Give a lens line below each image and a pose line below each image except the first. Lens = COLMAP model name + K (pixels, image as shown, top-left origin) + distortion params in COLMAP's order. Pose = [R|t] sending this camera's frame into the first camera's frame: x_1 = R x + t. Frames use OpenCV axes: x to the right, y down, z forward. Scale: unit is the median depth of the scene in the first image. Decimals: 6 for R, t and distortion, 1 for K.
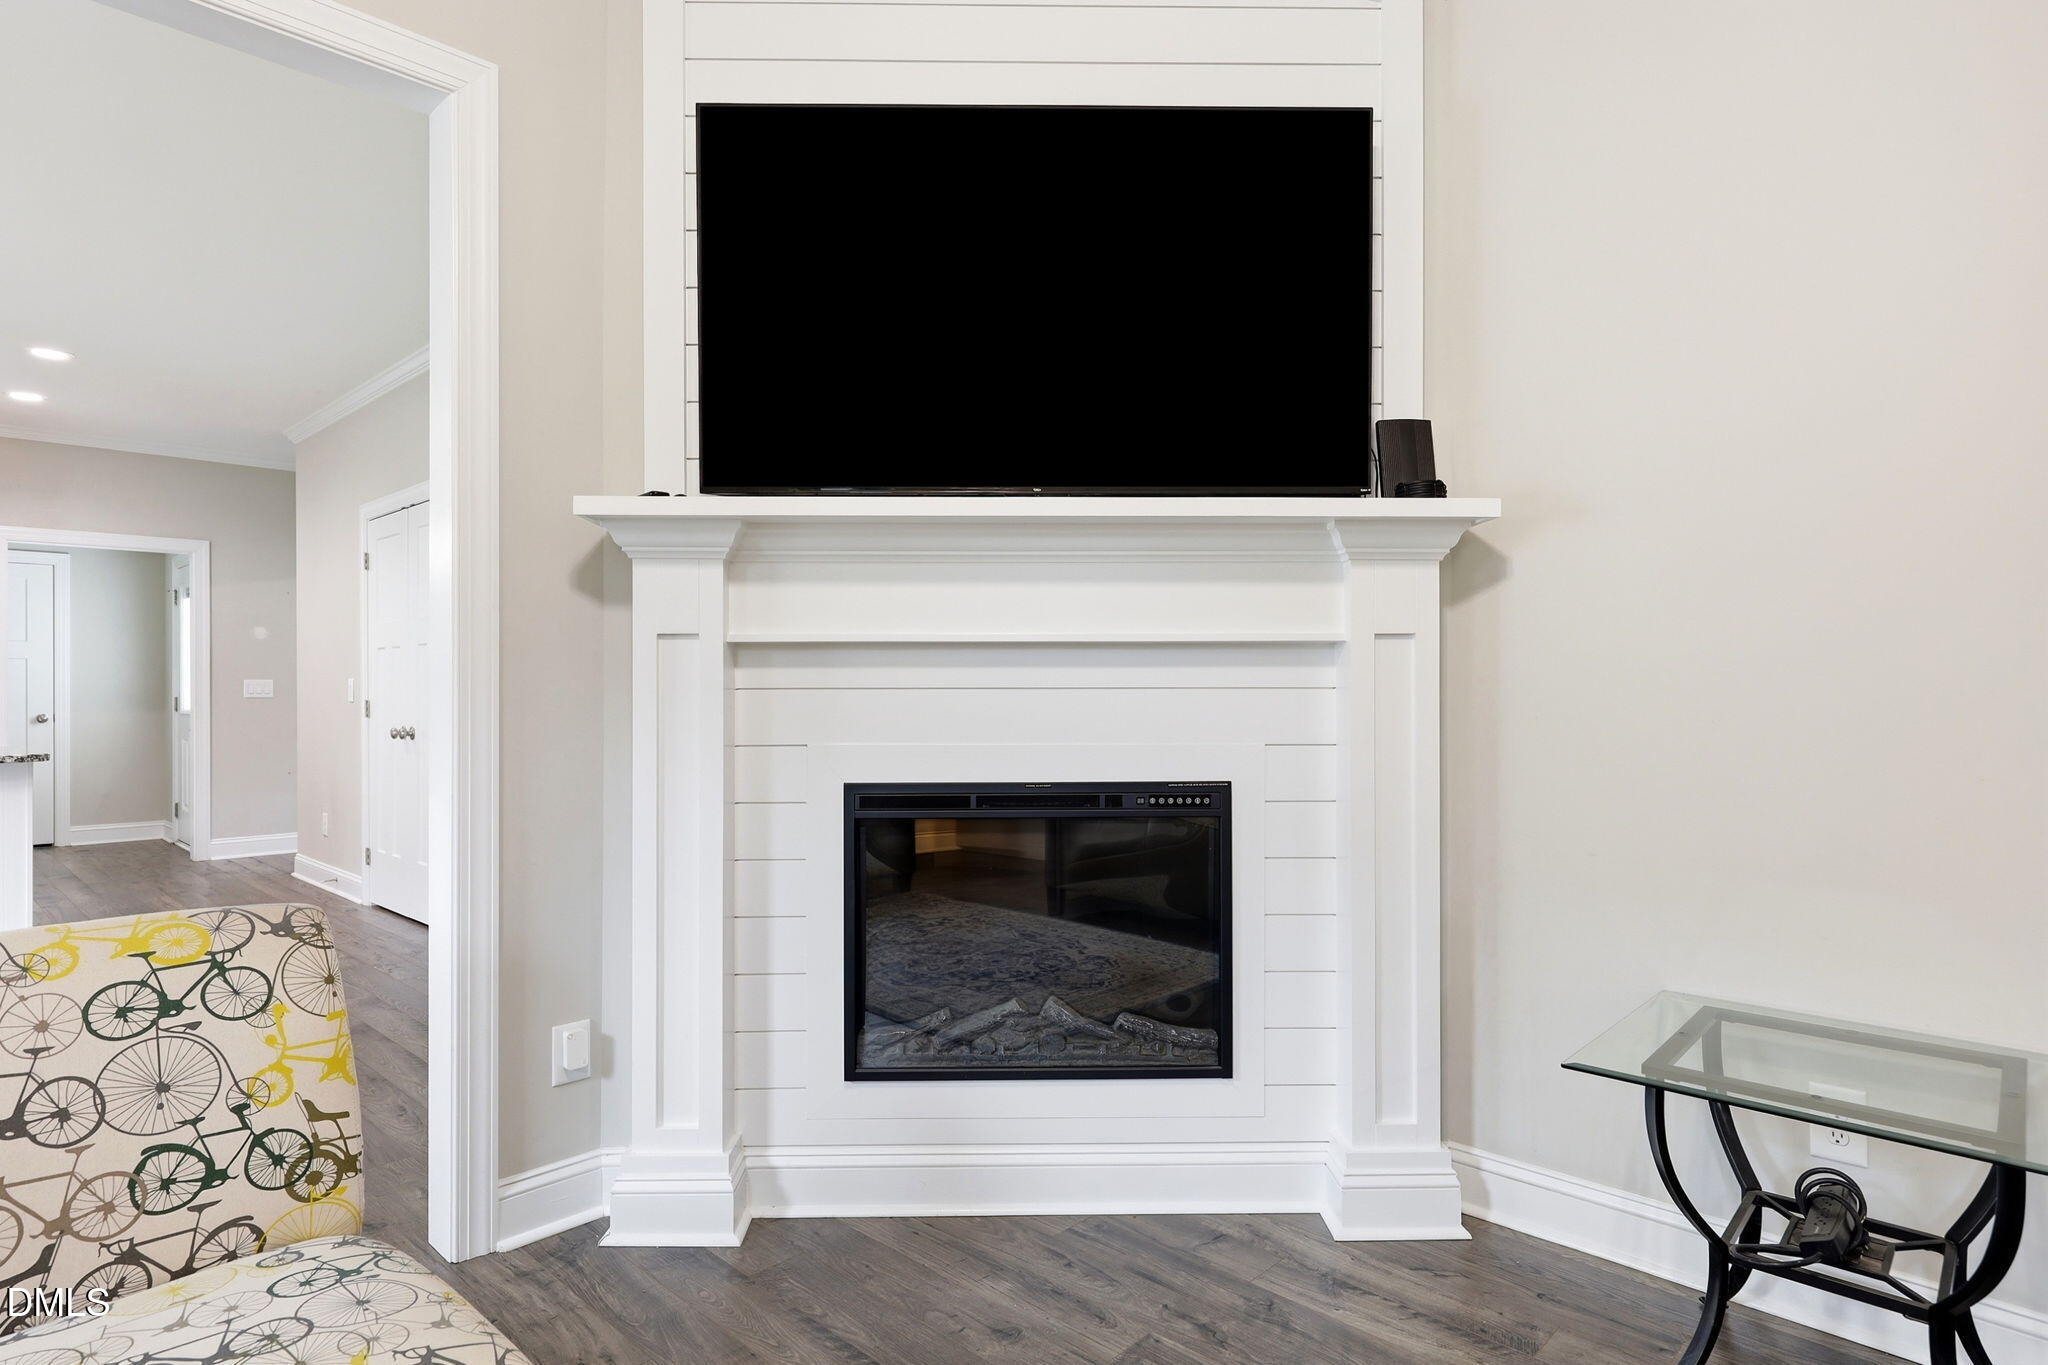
lens RADIAL K [[1101.2, 0, 1024.0], [0, 1101.2, 682.5], [0, 0, 1]] dist [-0.000939, -0.000389]
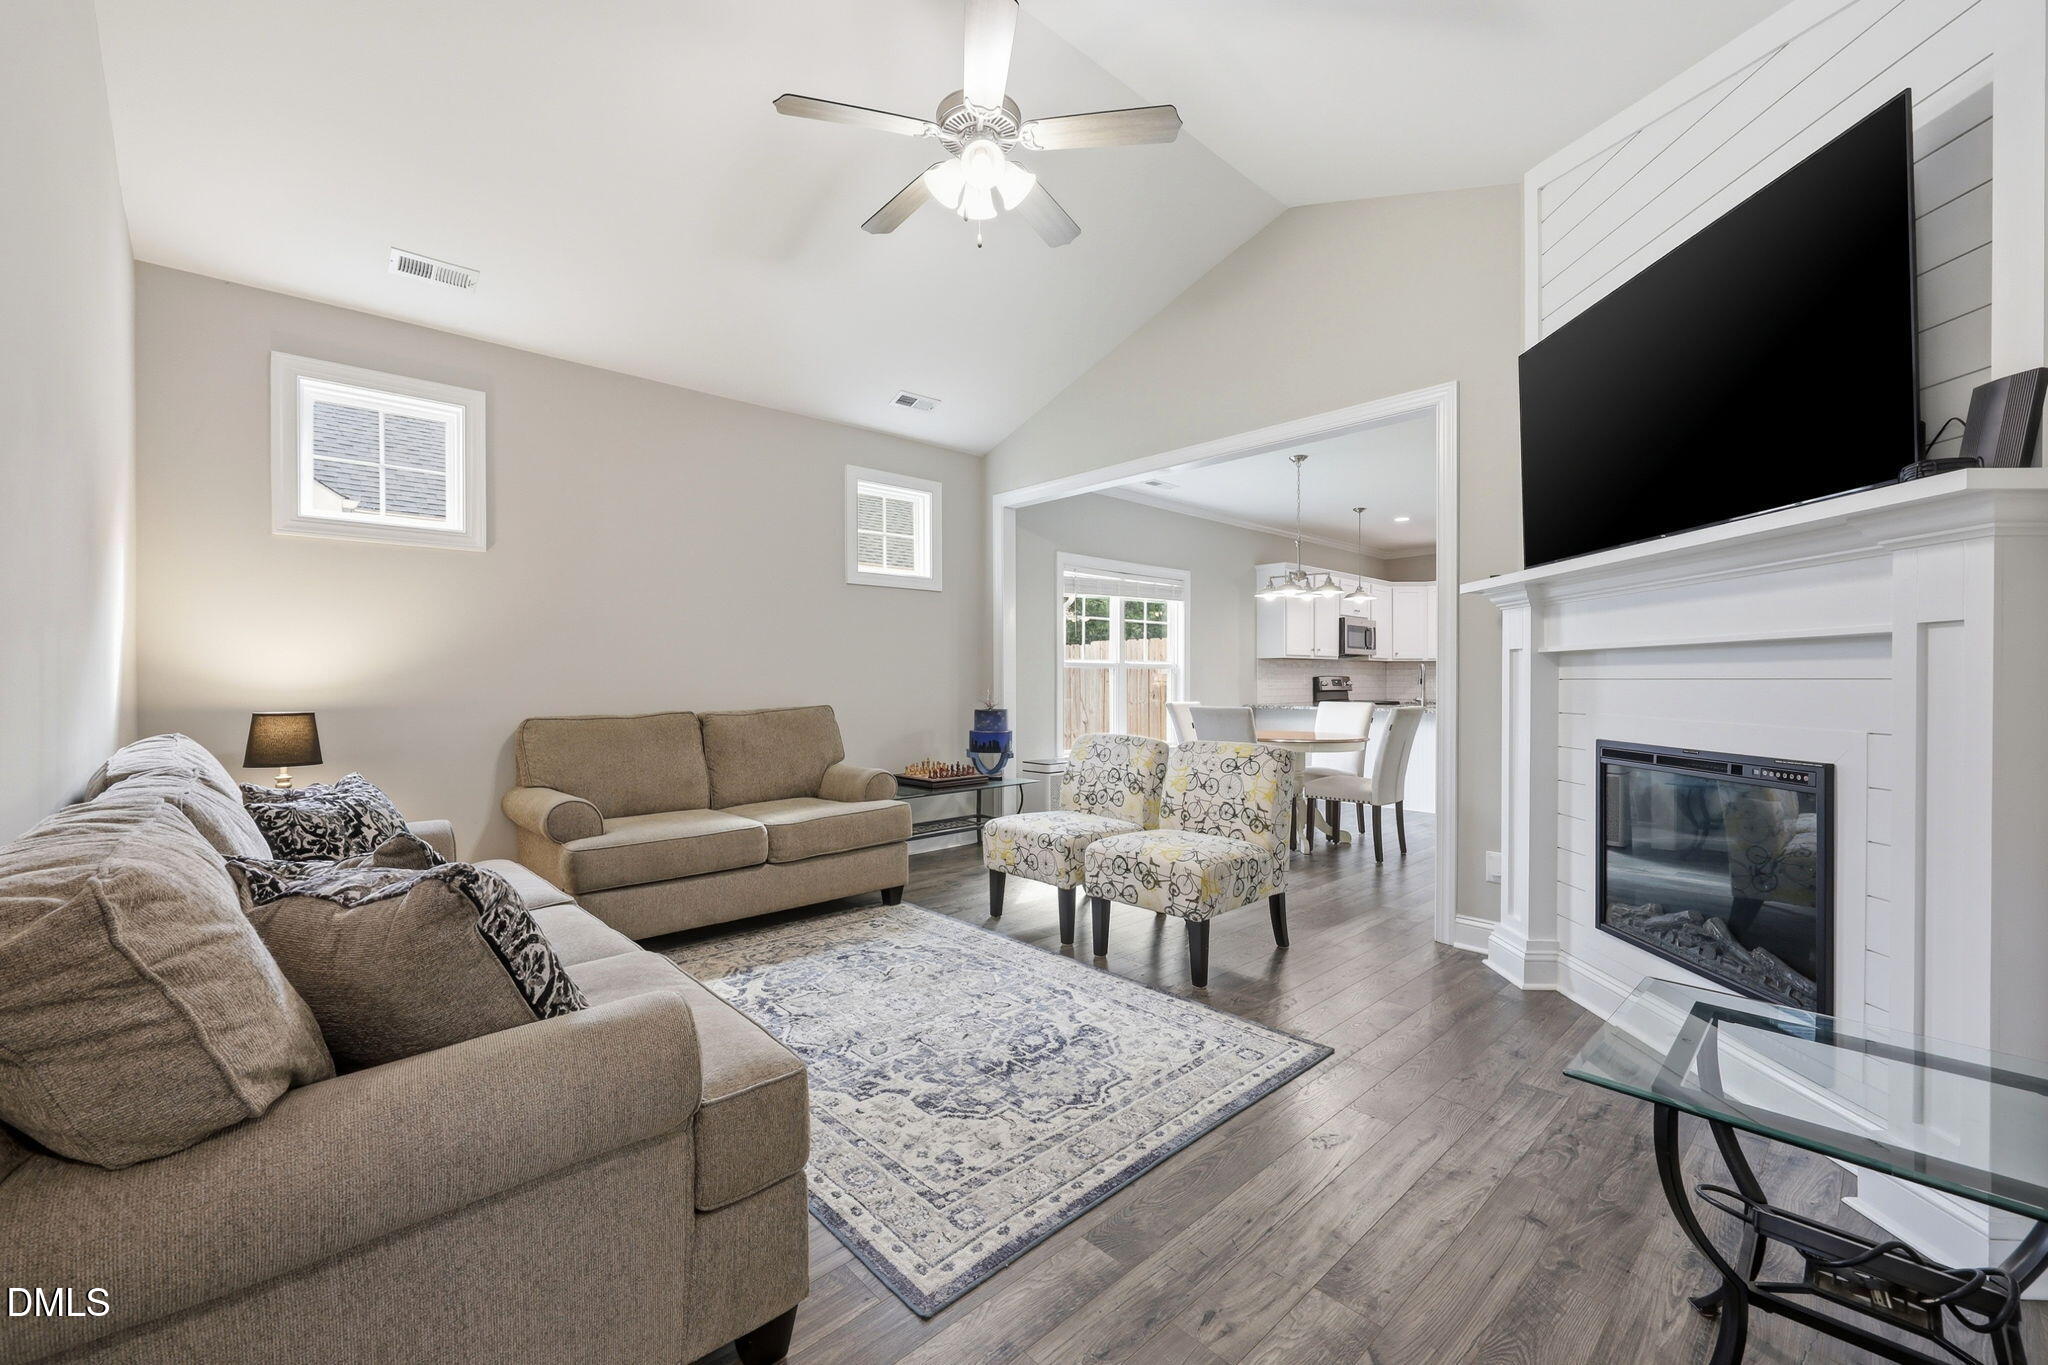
lens RADIAL K [[827.1, 0, 1024.0], [0, 827.1, 682.5], [0, 0, 1]] dist [0.000673, -0.000239]
pose [[-0.058128, 0.005646, -0.998293, 1.078763], [0.004948, 0.999973, 0.005367, 0.000762], [0.998297, -0.004627, -0.058155, 0.259505]]
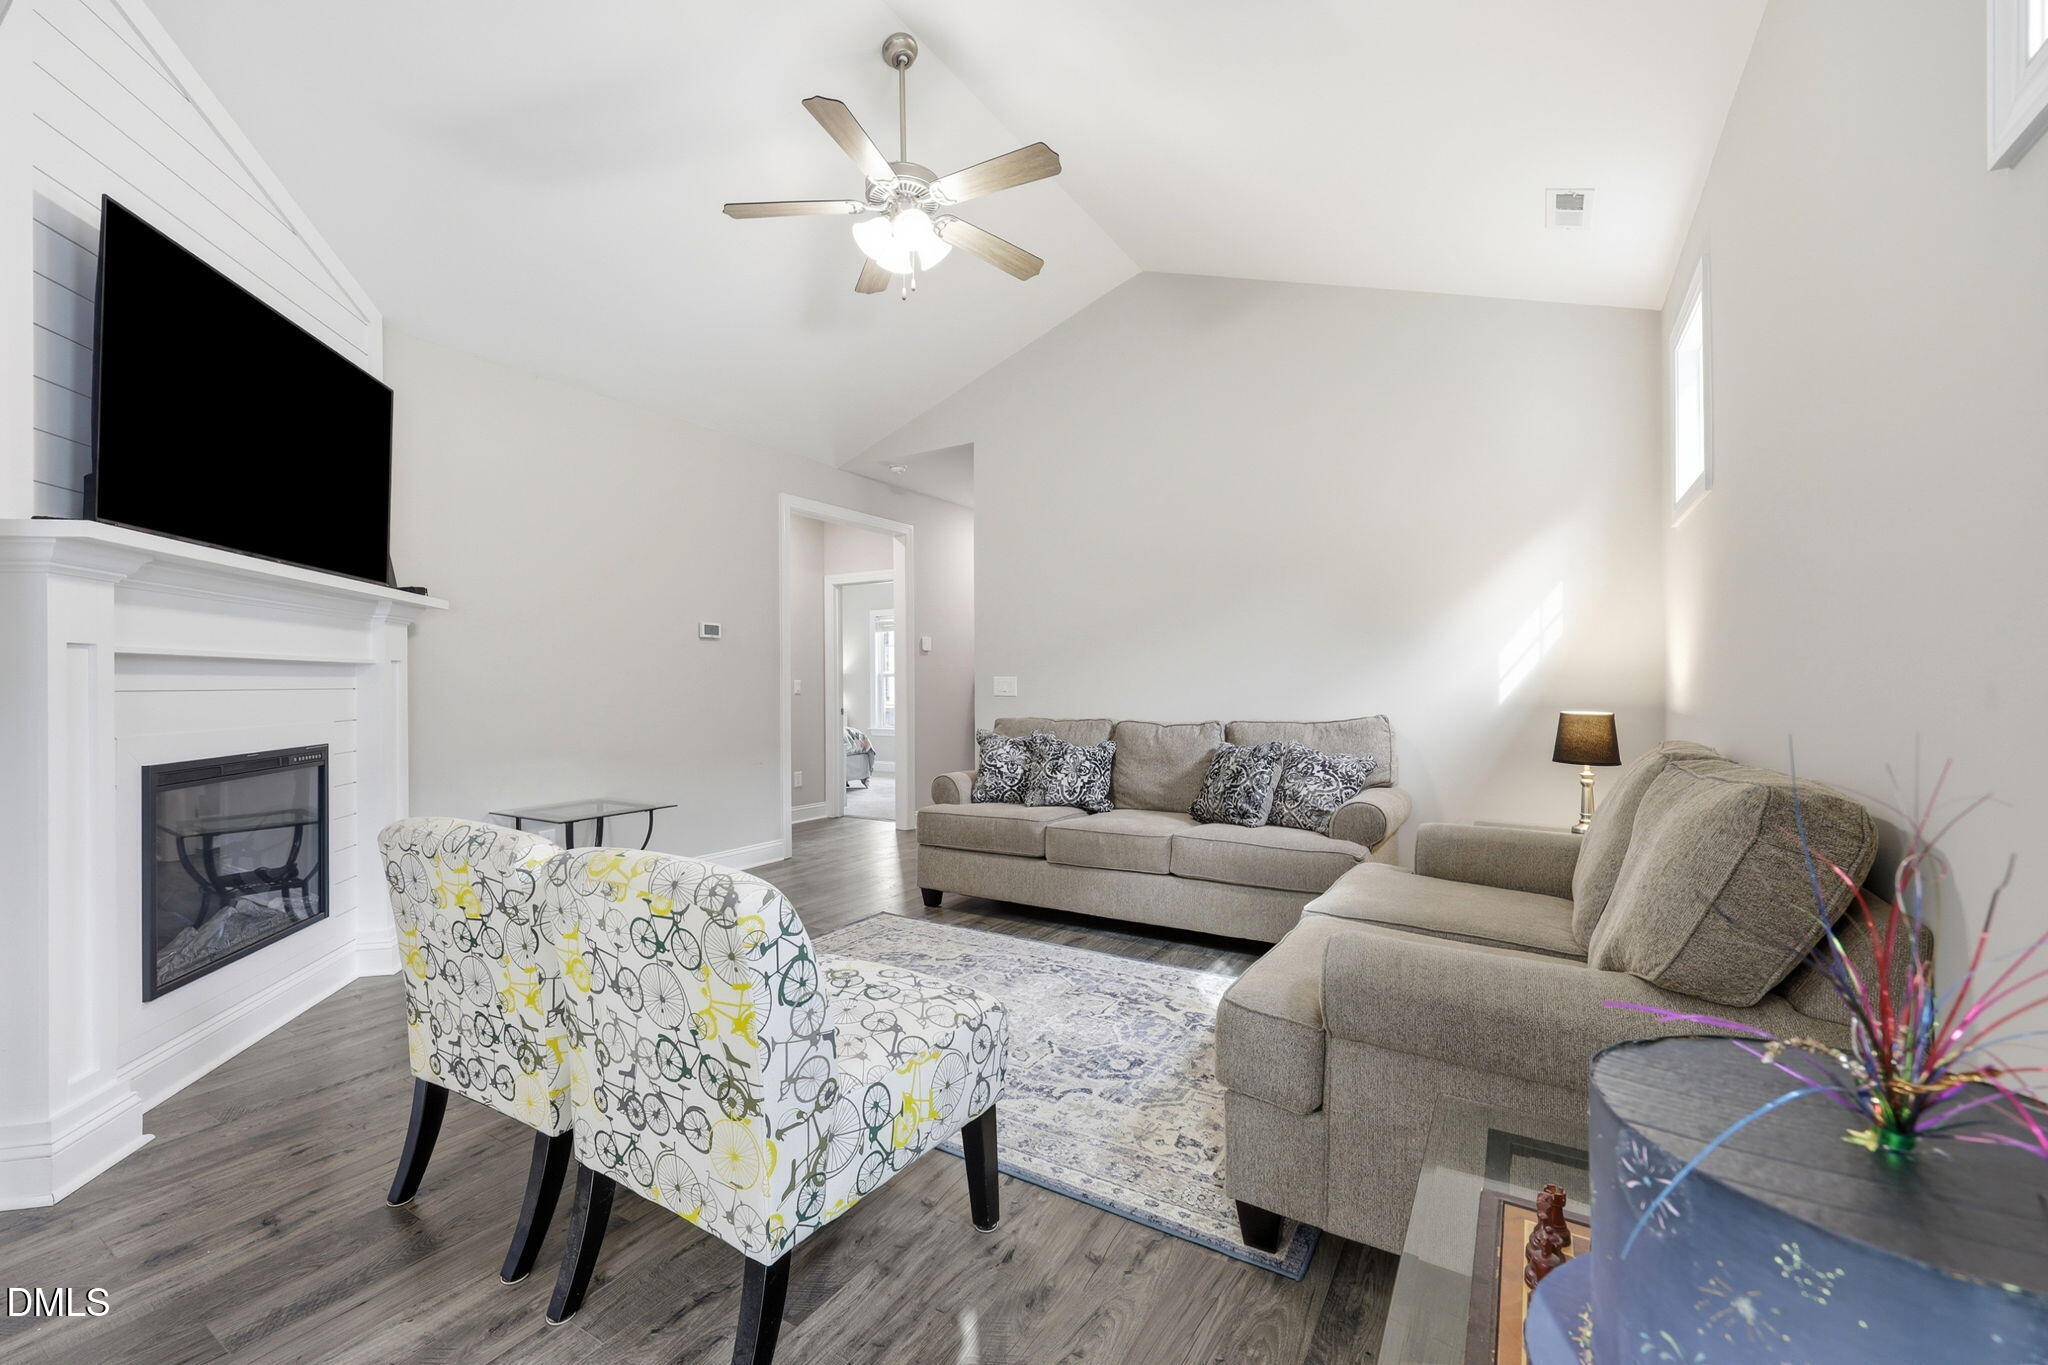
lens RADIAL K [[827.1, 0, 1024.0], [0, 827.1, 682.5], [0, 0, 1]] dist [0.000673, -0.000239]
pose [[-0.212097, 0.003319, 0.977243, -1.376959], [0.001213, 0.999994, -0.003133, 0.000547], [-0.977248, 0.000521, -0.212099, 0.225412]]
